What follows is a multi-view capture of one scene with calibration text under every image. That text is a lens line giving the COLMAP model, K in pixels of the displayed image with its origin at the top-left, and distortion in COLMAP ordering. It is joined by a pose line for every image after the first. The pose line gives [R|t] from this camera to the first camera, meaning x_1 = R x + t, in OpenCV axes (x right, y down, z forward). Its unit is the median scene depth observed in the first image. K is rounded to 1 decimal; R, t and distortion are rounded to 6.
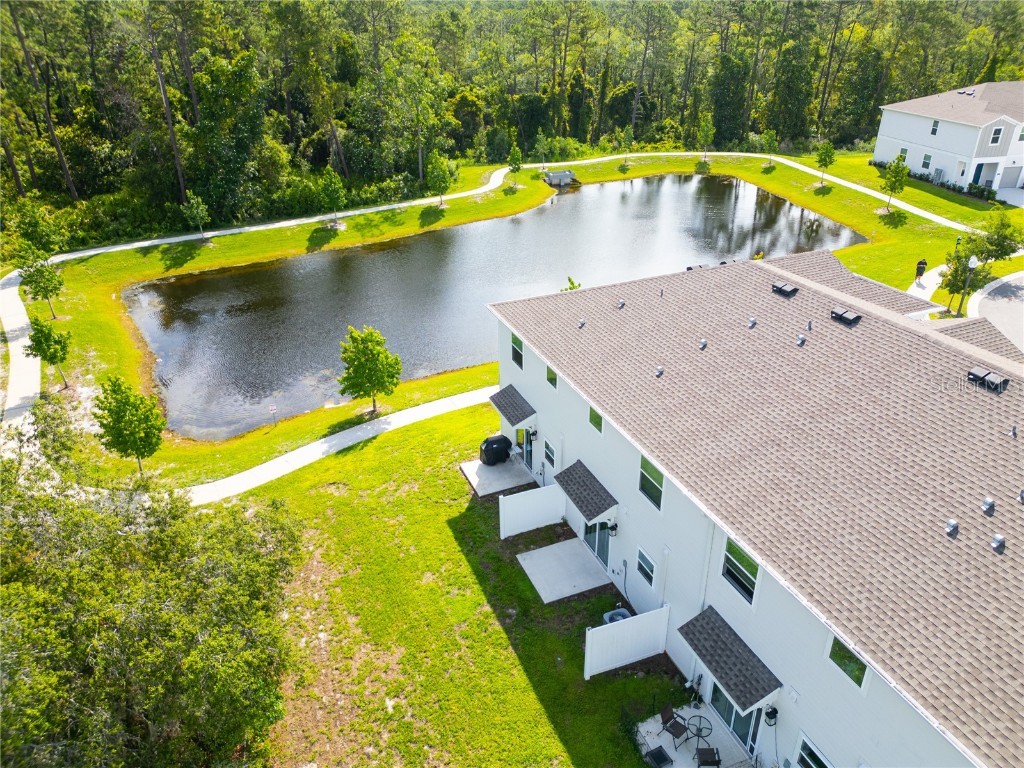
lens RADIAL K [[714.9, 0, 509.7], [0, 714.9, 382.2], [0, 0, 1]] dist [0.084135, -0.087946]
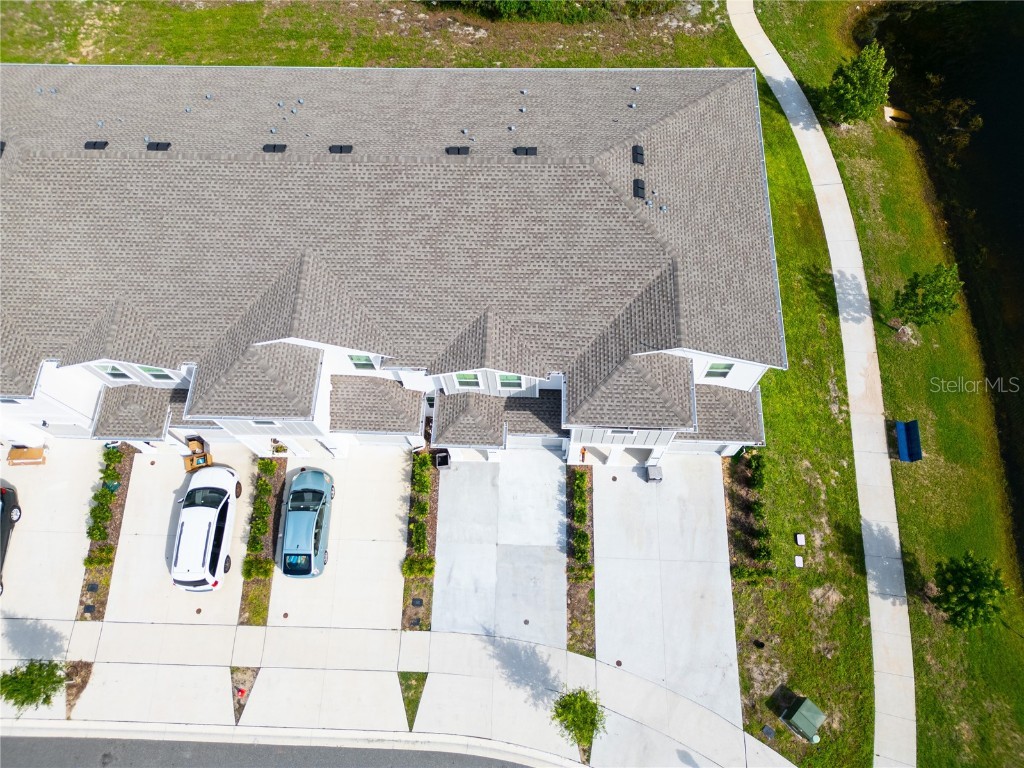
lens RADIAL K [[711.8, 0, 509.4], [0, 711.8, 381.6], [0, 0, 1]] dist [0.092762, -0.104564]
pose [[-0.414139, 0.854345, -0.313980, 0.653684], [-0.378221, 0.152237, 0.913111, -0.681276], [0.827912, 0.496909, 0.260084, 0.527654]]
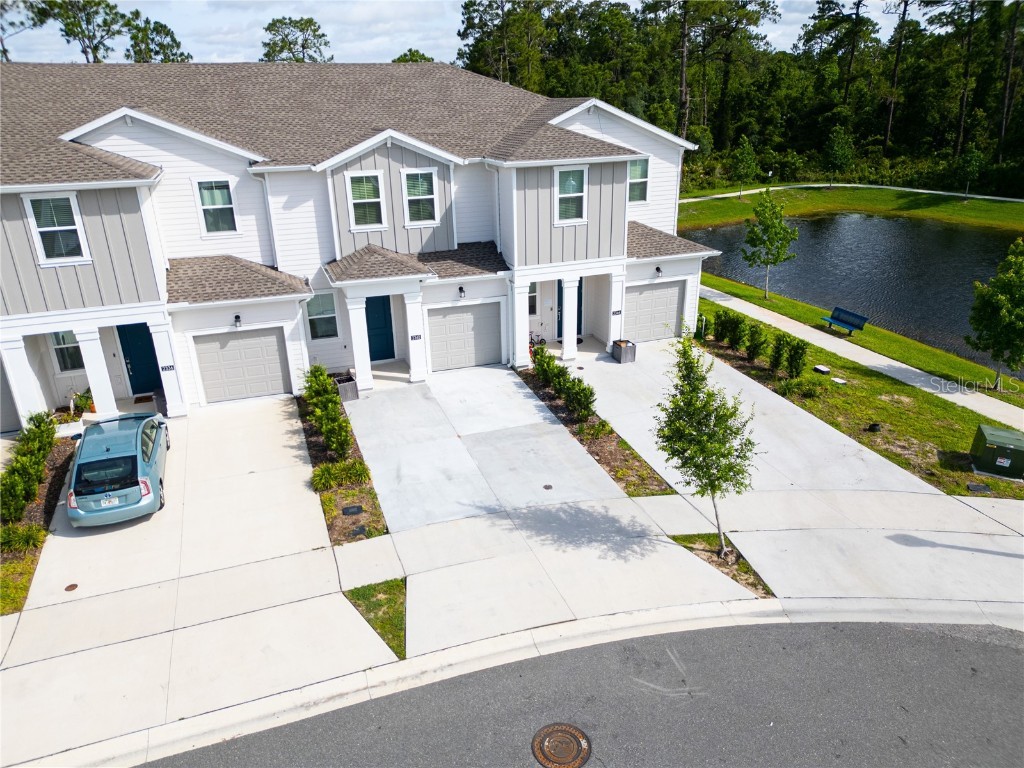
lens RADIAL K [[711.8, 0, 509.4], [0, 711.8, 381.6], [0, 0, 1]] dist [0.092762, -0.104564]
pose [[-0.040393, 0.380829, -0.923763, 1.020831], [-0.437651, 0.824371, 0.358991, -0.139209], [0.898237, 0.418786, 0.133371, 0.766764]]
